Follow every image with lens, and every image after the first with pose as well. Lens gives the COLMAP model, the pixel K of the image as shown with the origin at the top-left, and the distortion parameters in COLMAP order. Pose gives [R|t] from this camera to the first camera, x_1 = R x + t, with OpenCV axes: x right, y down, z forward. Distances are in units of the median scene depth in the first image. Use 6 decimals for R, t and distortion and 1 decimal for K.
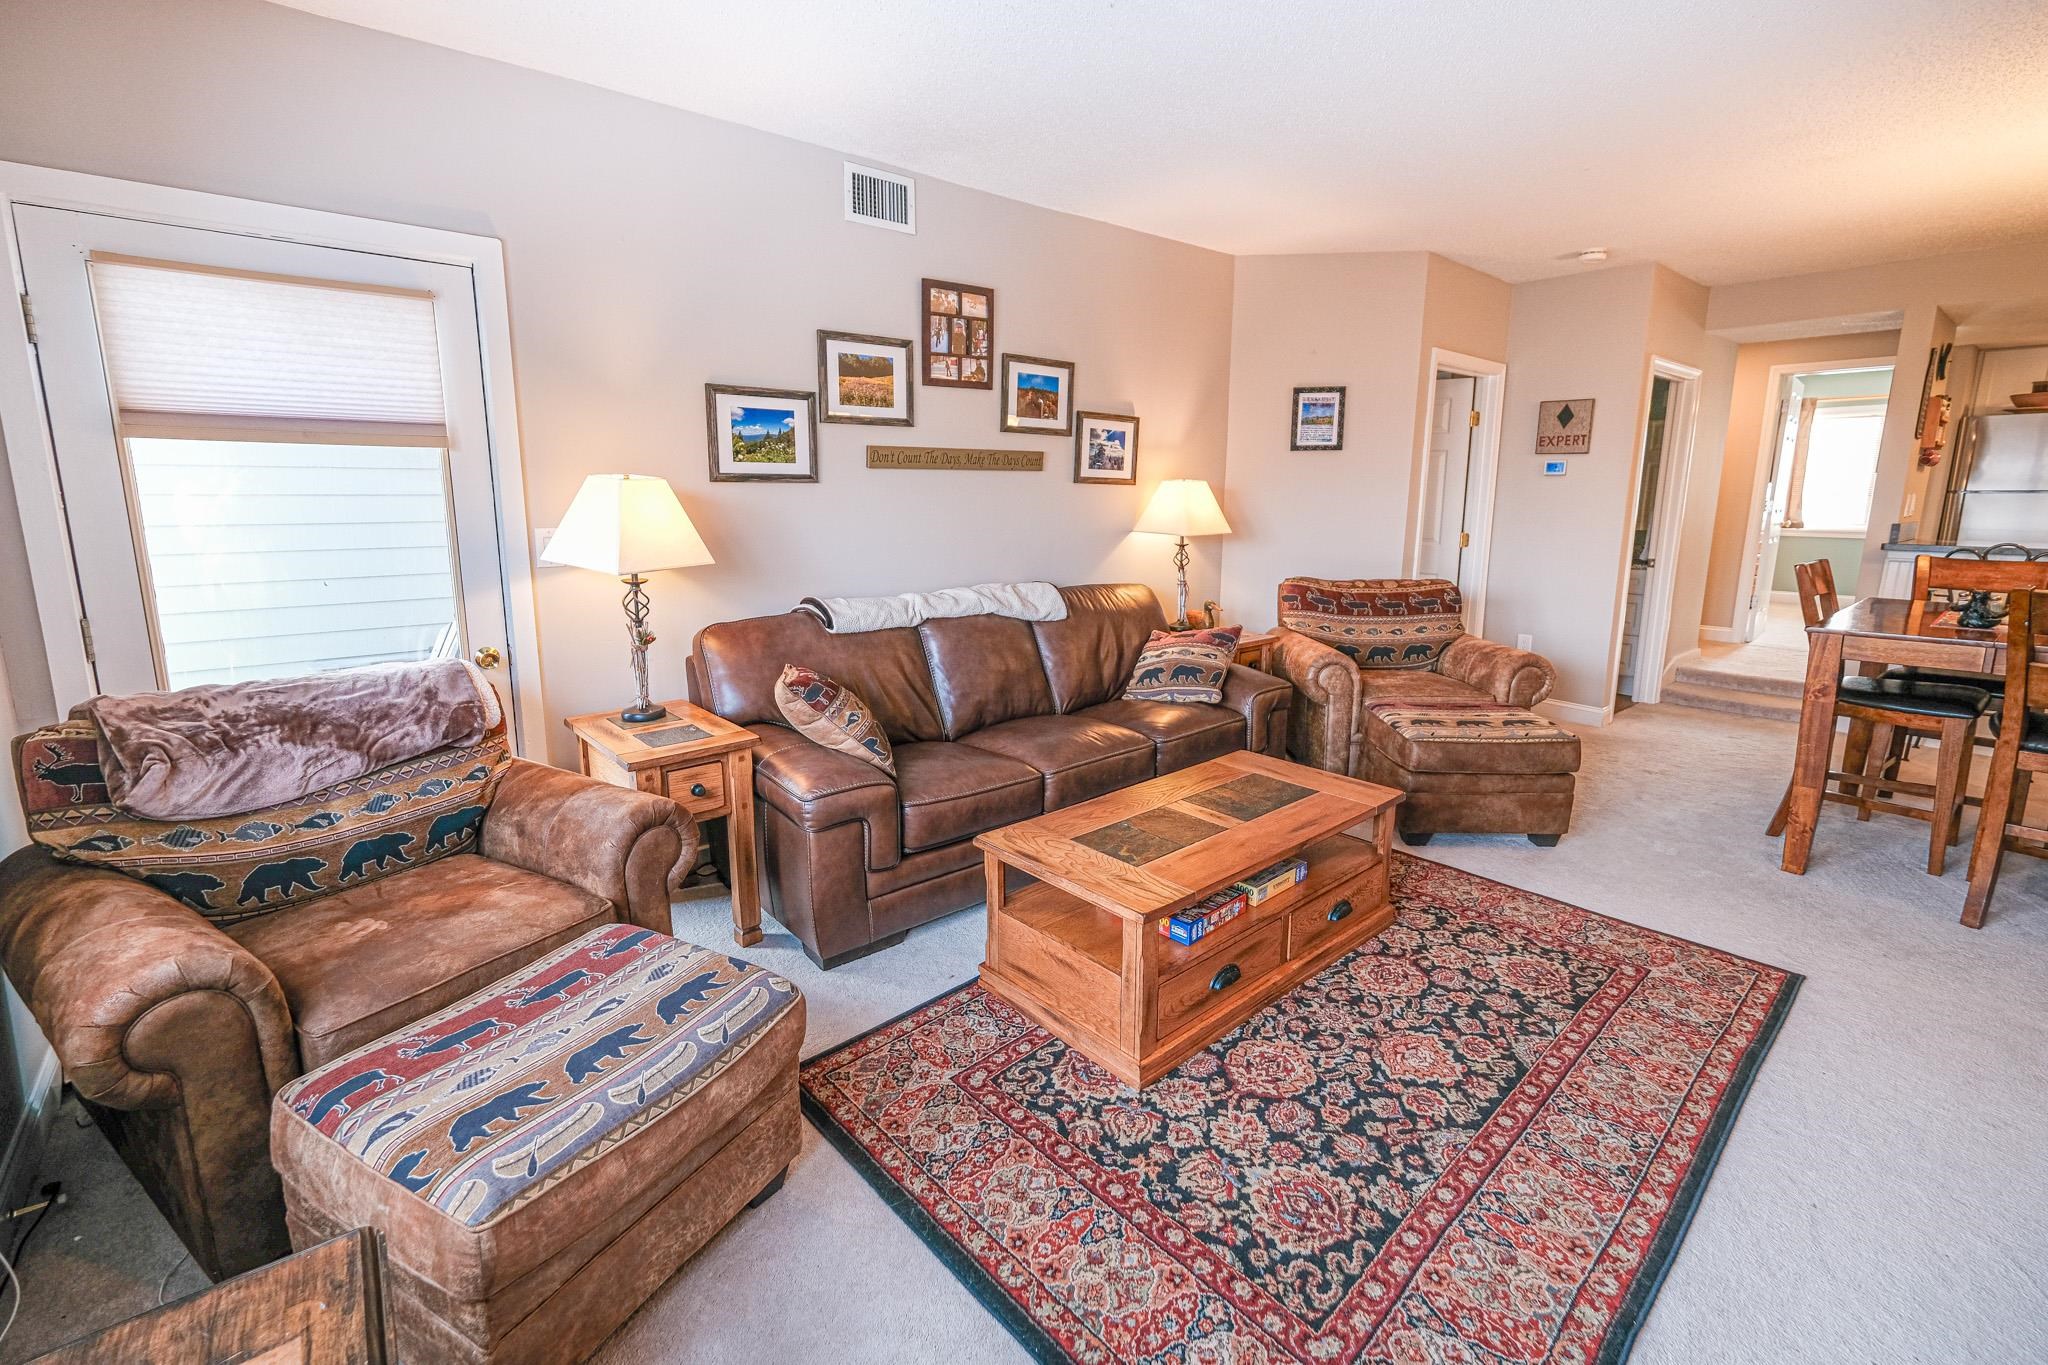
lens RADIAL K [[935.4, 0, 1038.4], [0, 935.4, 654.8], [0, 0, 1]] dist [0.000959, -0.000715]
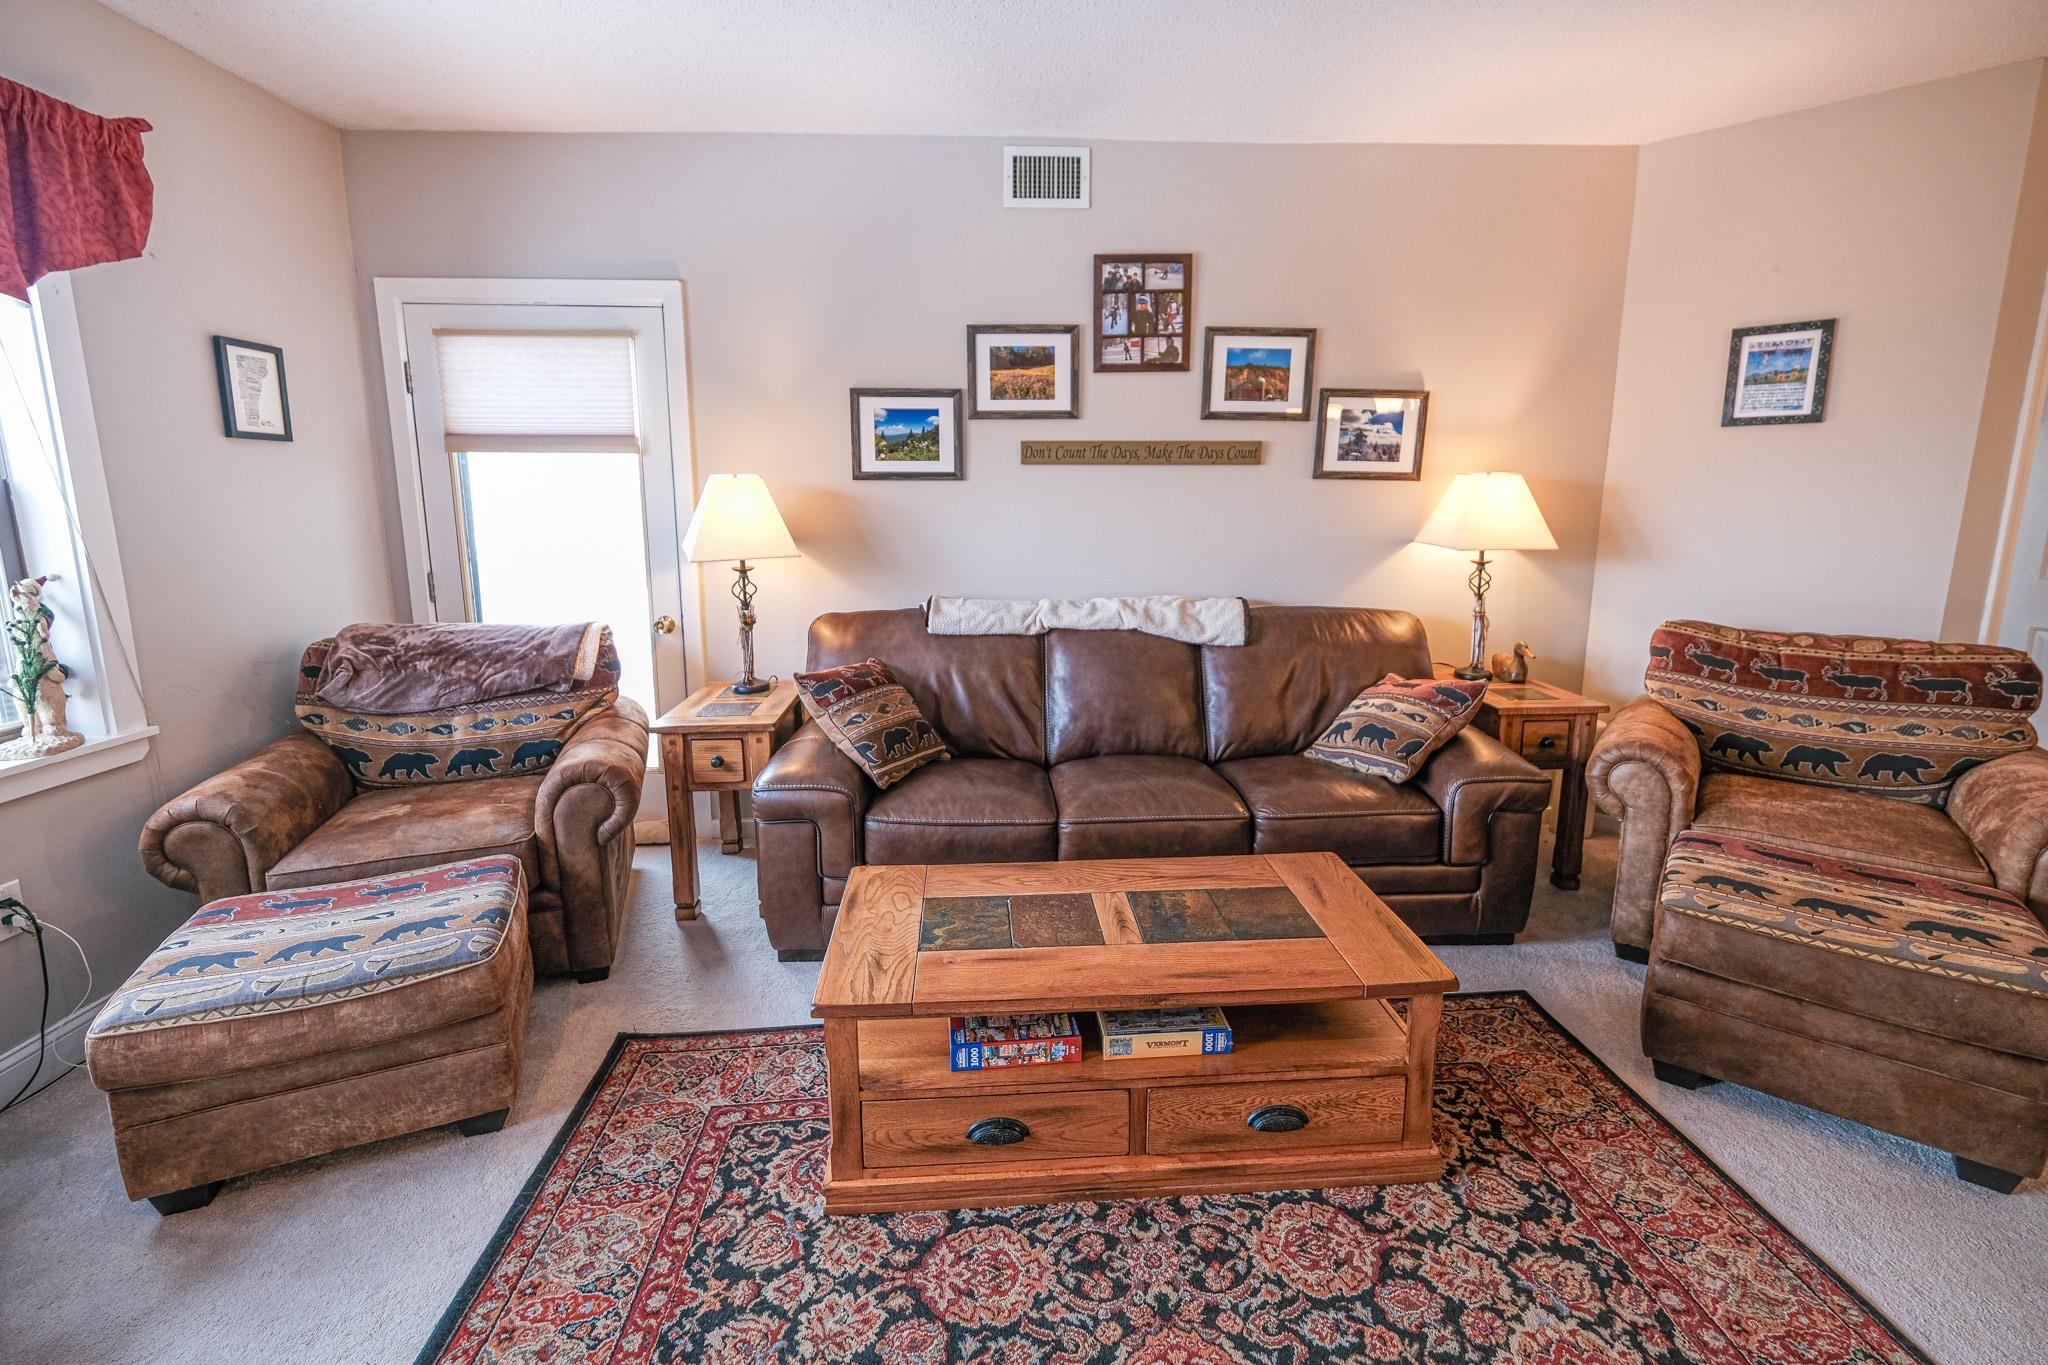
lens RADIAL K [[934.1, 0, 1019.7], [0, 934.1, 640.8], [0, 0, 1]] dist [-0.002209, -0.001141]
pose [[0.773884, 0.100606, -0.625285, 0.457433], [-0.108873, 0.993738, 0.025142, -0.048792], [0.623899, 0.048620, 0.779991, 0.287500]]
